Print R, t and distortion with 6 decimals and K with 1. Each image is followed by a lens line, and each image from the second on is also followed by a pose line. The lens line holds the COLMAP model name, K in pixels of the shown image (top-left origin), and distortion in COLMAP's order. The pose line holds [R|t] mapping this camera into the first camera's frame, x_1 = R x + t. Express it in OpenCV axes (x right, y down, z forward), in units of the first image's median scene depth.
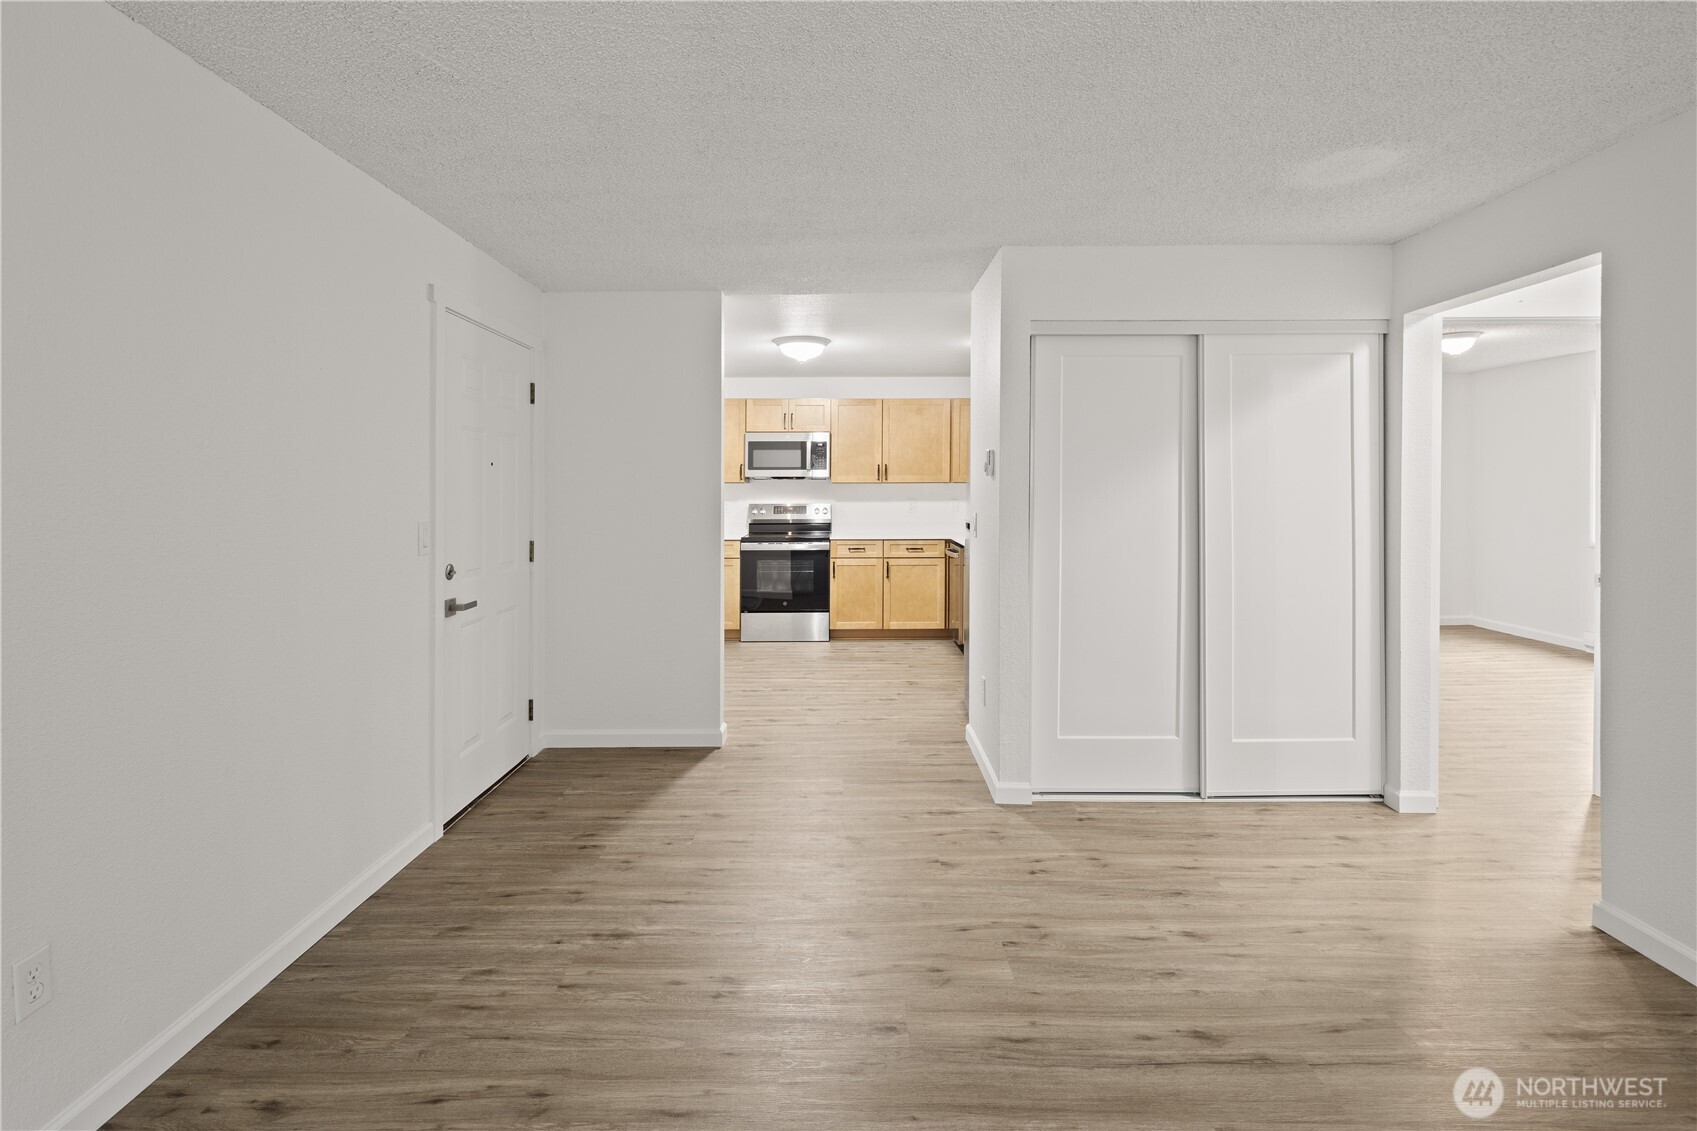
lens RADIAL K [[832.5, 0, 842.6], [0, 832.5, 492.7], [0, 0, 1]] dist [0.005721, -0.005504]
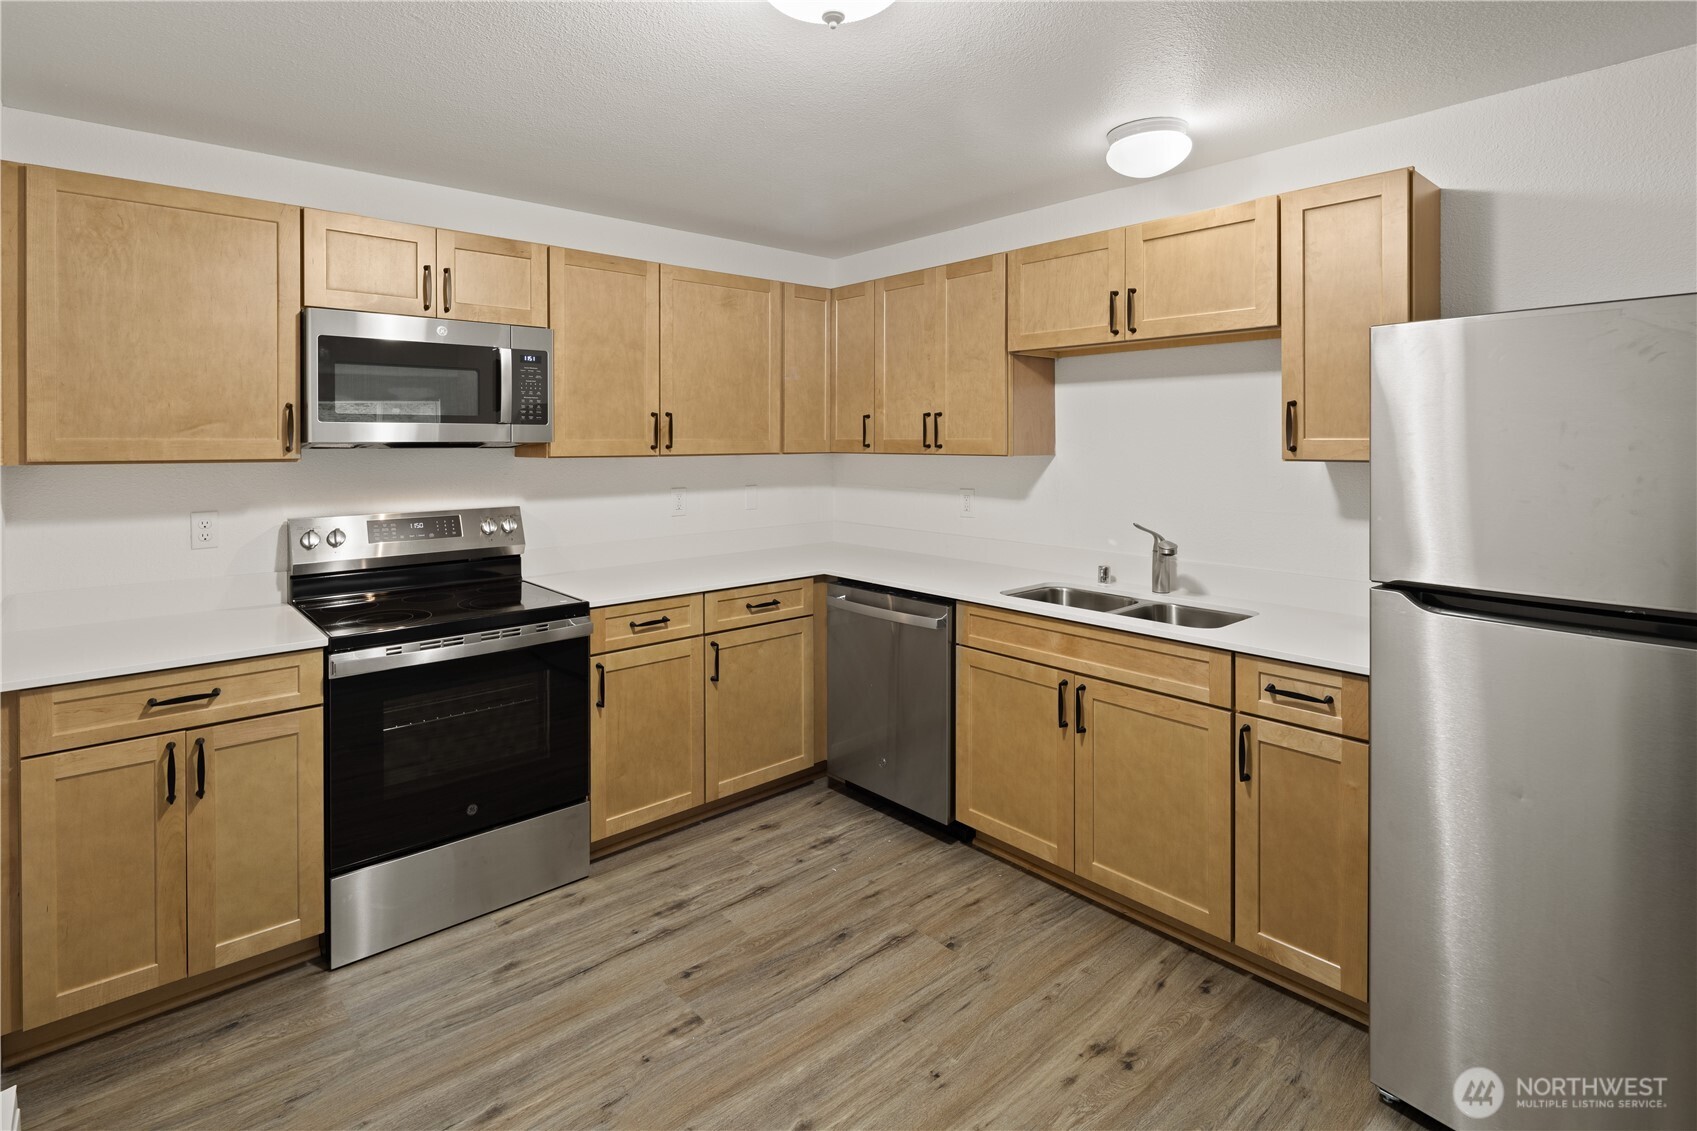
lens RADIAL K [[832.5, 0, 777.5], [0, 832.5, 440.3], [0, 0, 1]] dist [0.005721, -0.005504]
pose [[0.767455, -0.003604, 0.641093, -0.195011], [0.003328, 0.999993, 0.001638, -0.021202], [-0.641094, 0.000876, 0.767462, 0.655290]]
